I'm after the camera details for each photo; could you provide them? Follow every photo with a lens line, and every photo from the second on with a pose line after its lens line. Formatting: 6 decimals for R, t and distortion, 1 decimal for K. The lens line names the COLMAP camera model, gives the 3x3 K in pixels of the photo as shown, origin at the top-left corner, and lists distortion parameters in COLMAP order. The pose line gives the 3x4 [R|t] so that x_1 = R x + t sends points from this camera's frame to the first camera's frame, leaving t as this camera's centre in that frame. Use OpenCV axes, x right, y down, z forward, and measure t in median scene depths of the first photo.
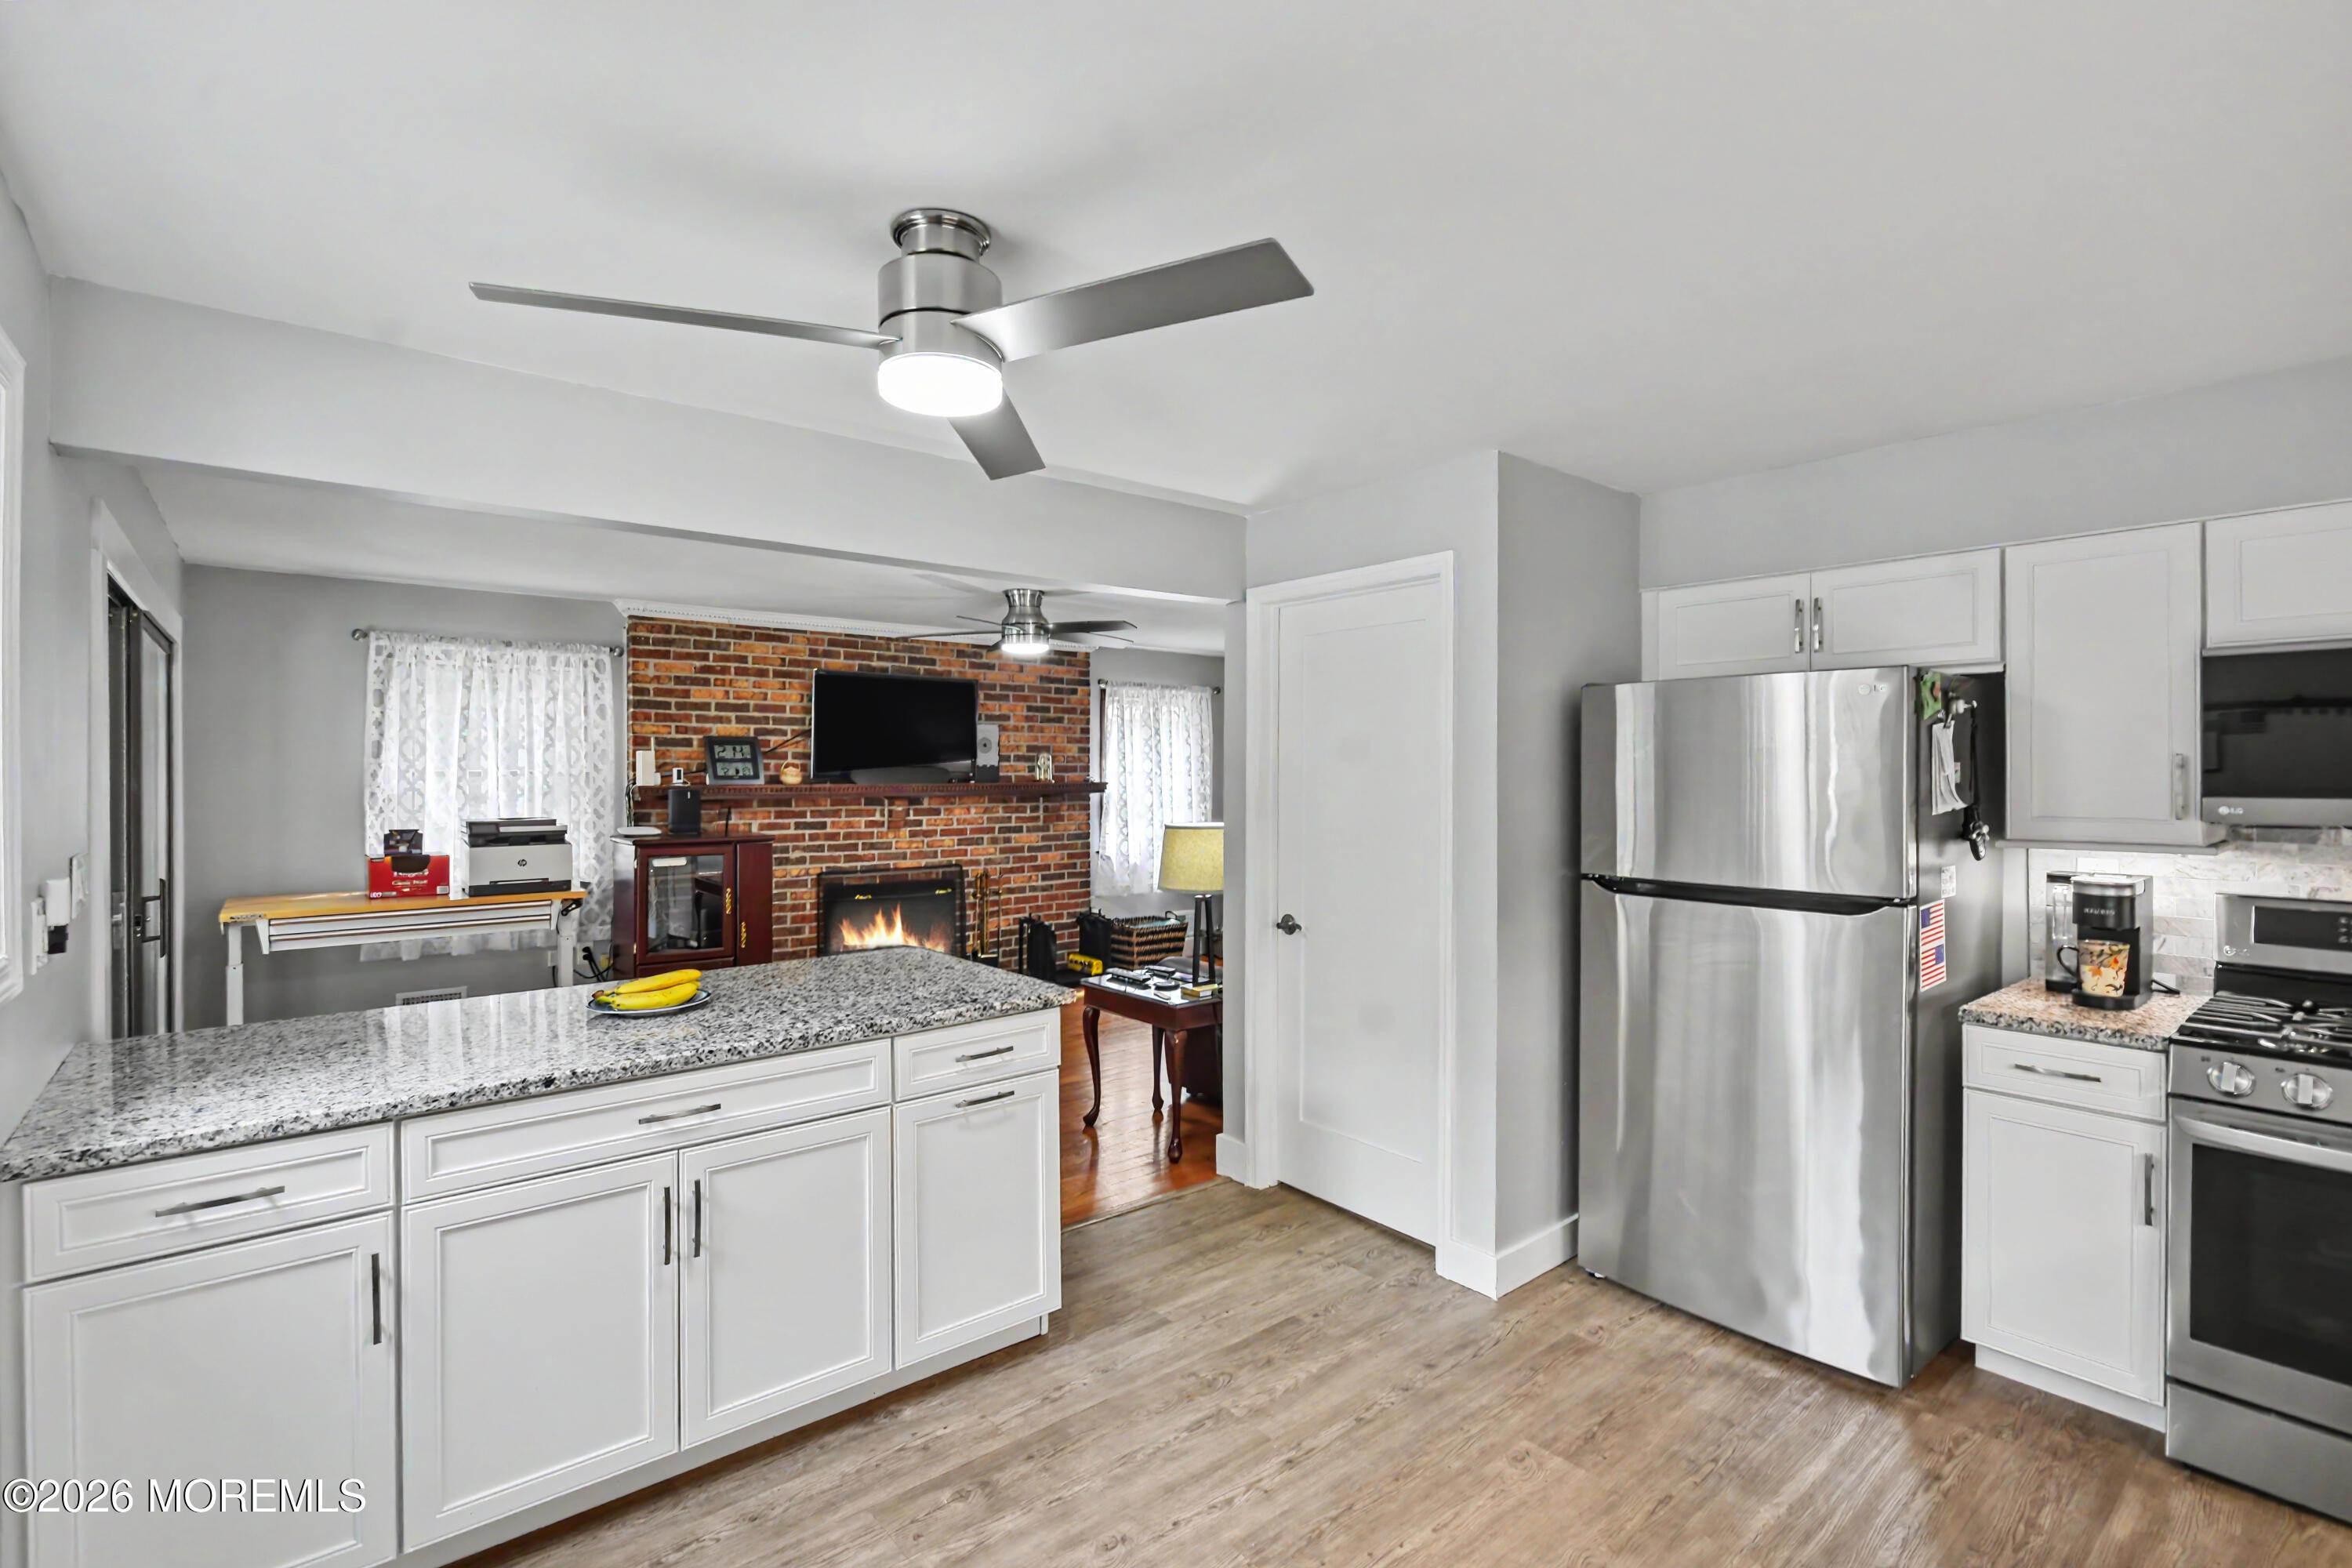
lens RADIAL K [[1075.8, 0, 1173.0], [0, 1075.8, 781.0], [0, 0, 1]] dist [-0.002282, -0.000422]
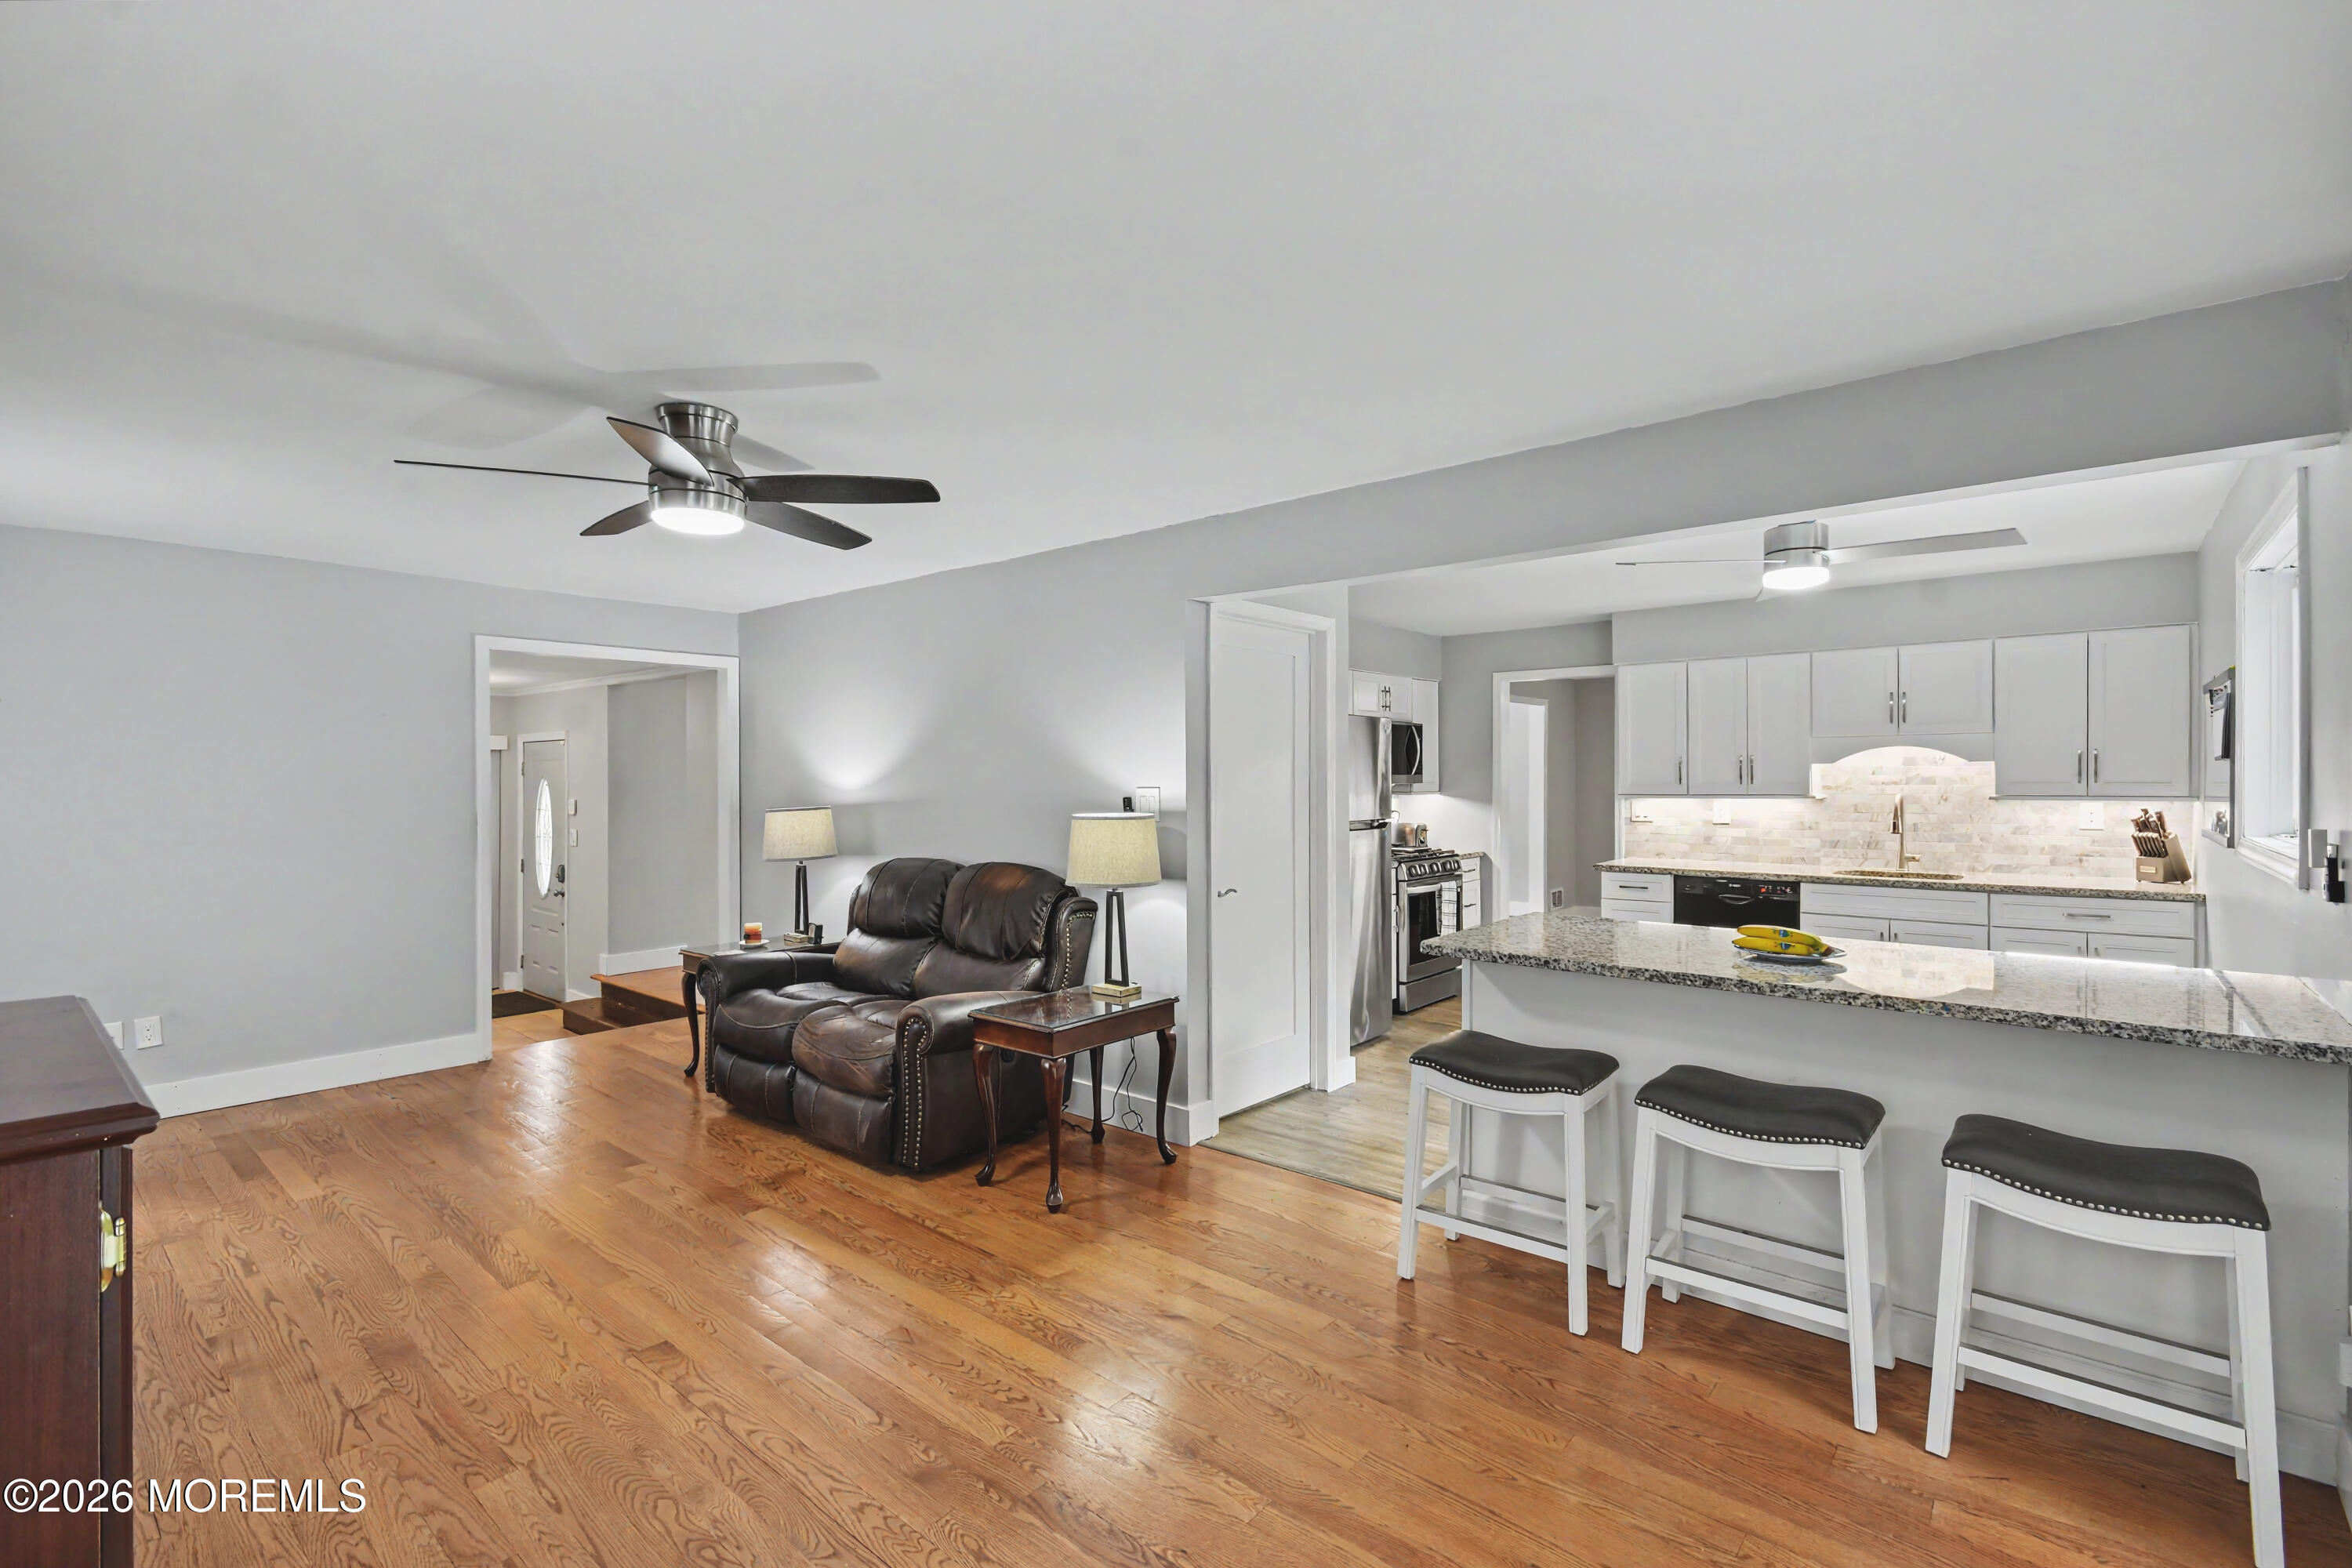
lens RADIAL K [[1075.8, 0, 1173.0], [0, 1075.8, 781.0], [0, 0, 1]] dist [-0.002282, -0.000422]
pose [[-0.172412, -0.002497, 0.985022, -1.734935], [0.013623, 0.999895, 0.004919, 0.002353], [-0.984931, 0.014267, -0.172360, 2.088629]]
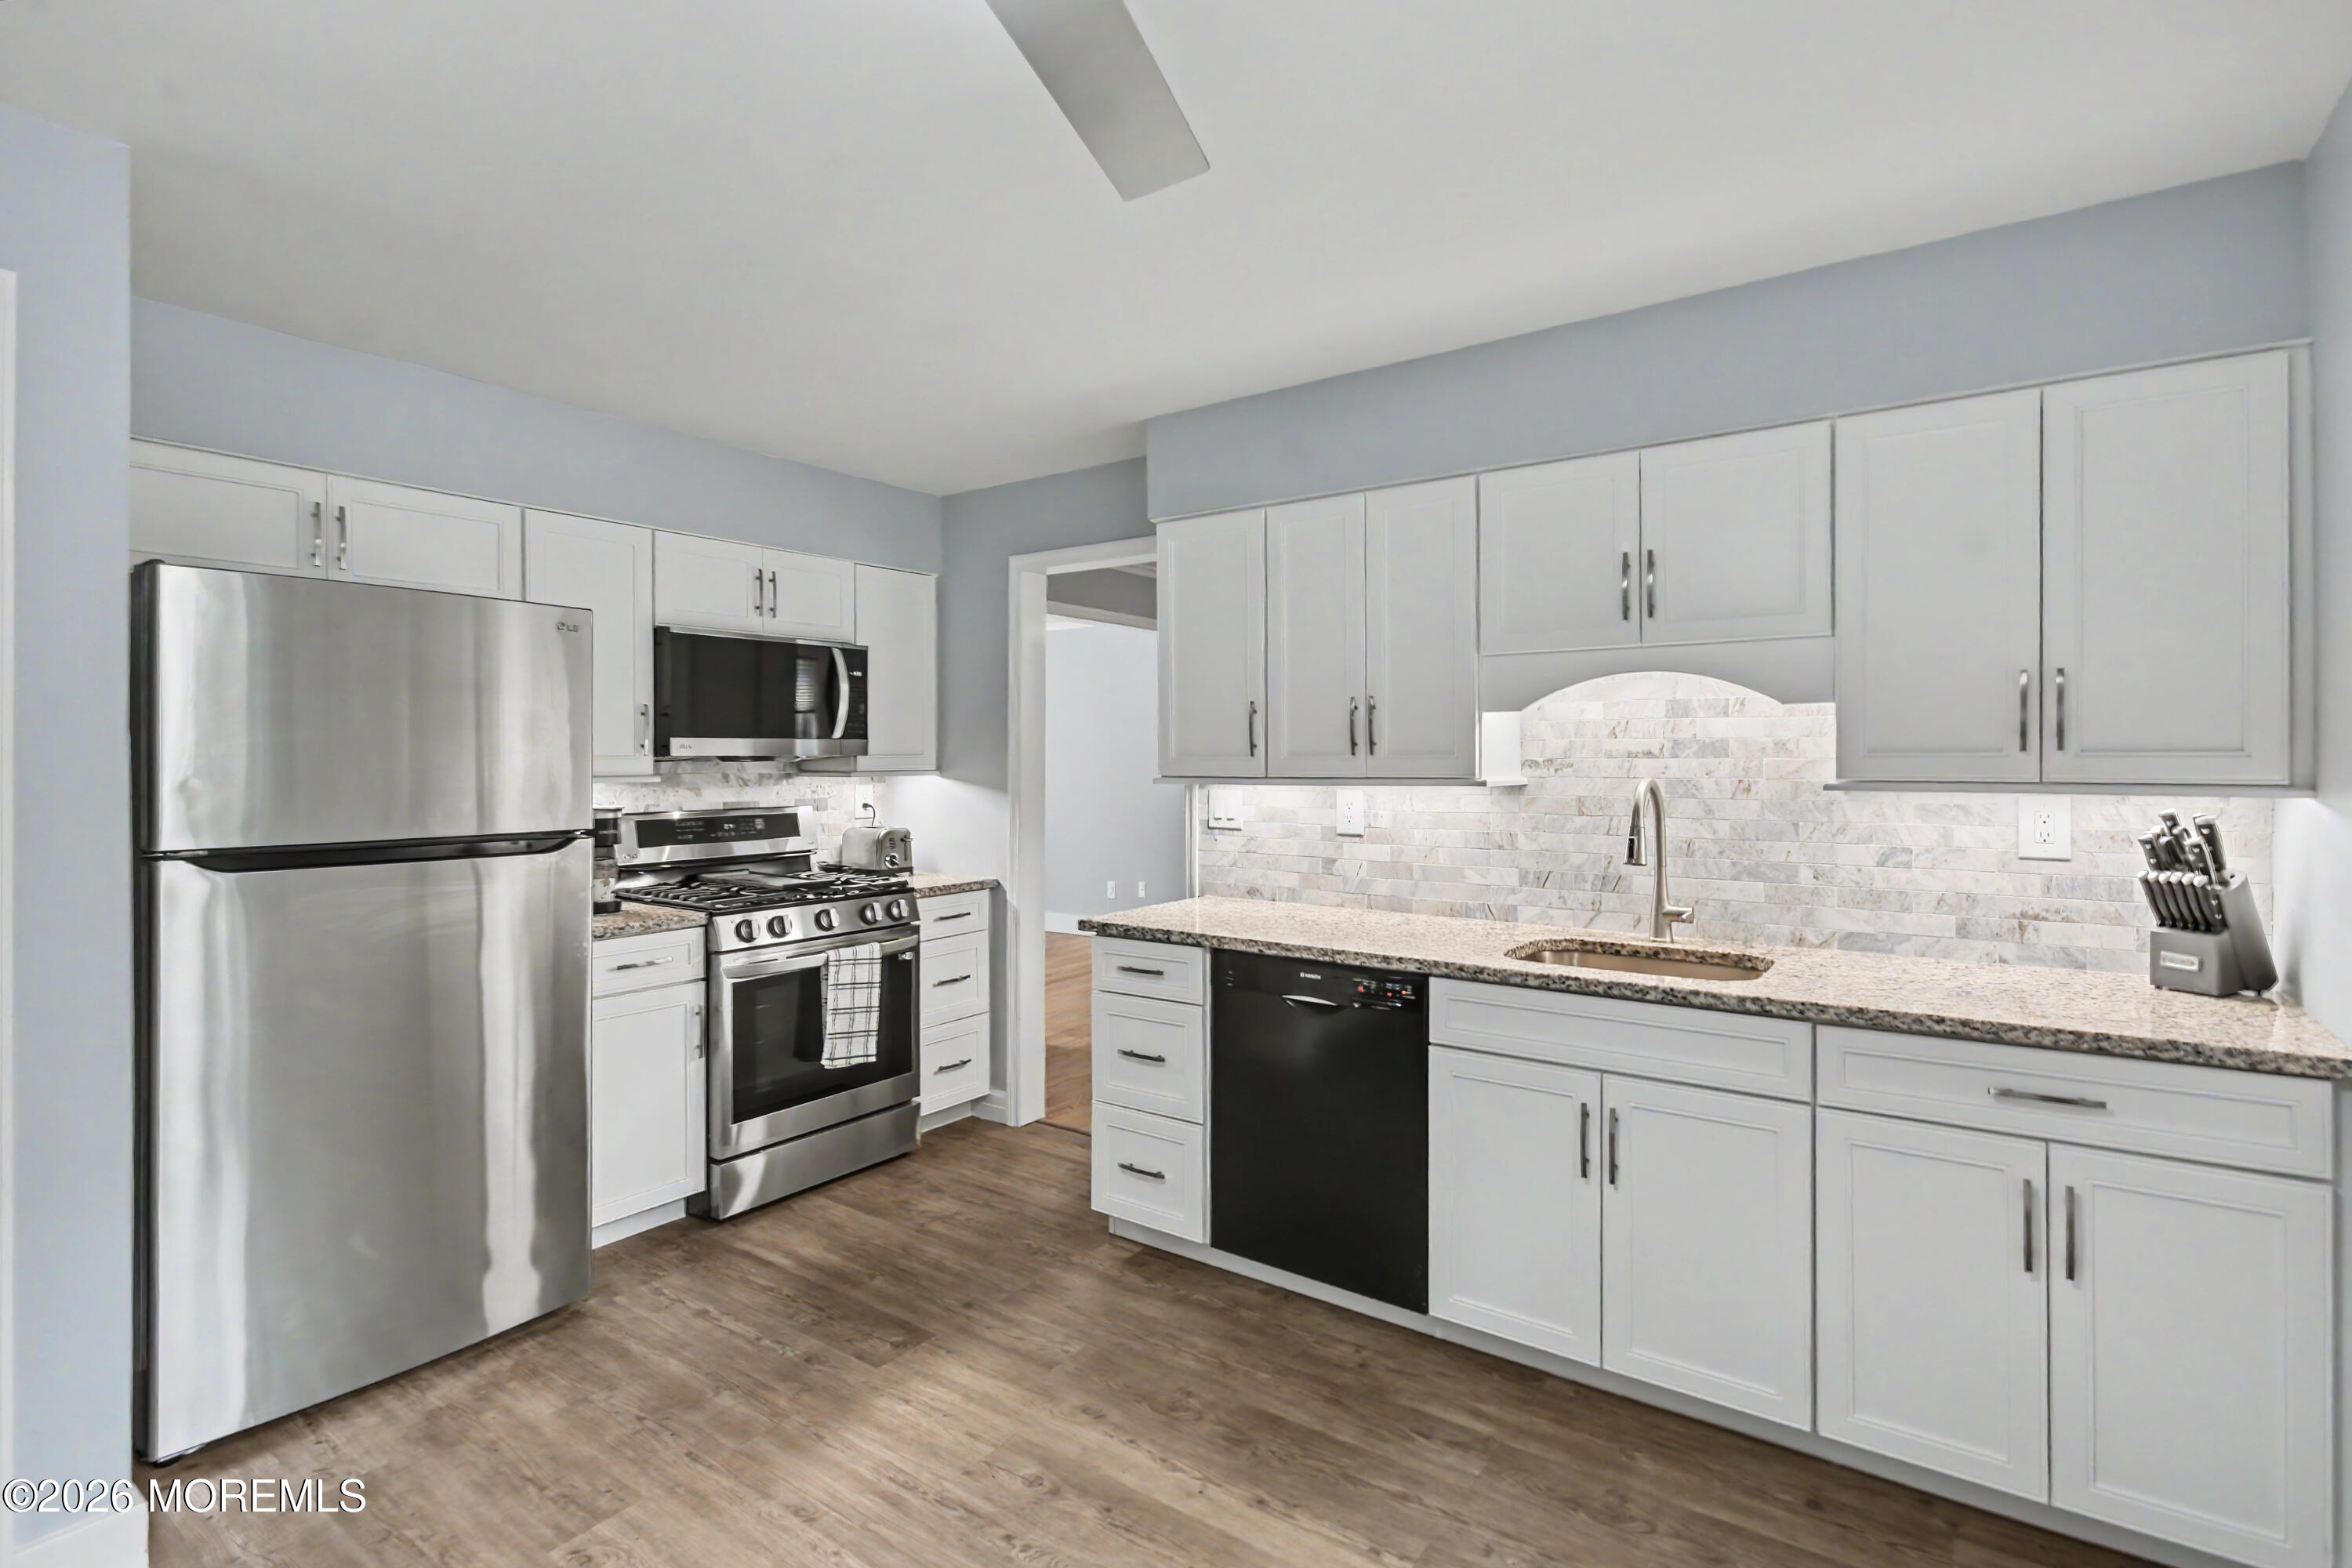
lens RADIAL K [[1133.1, 0, 1175.8], [0, 1133.1, 755.0], [0, 0, 1]] dist [-0.000301, 0.000500]
pose [[-0.251998, 0.000778, 0.967728, -0.525696], [0.010942, 0.999938, 0.002046, 0.038279], [-0.967666, 0.011104, -0.251991, 0.689636]]
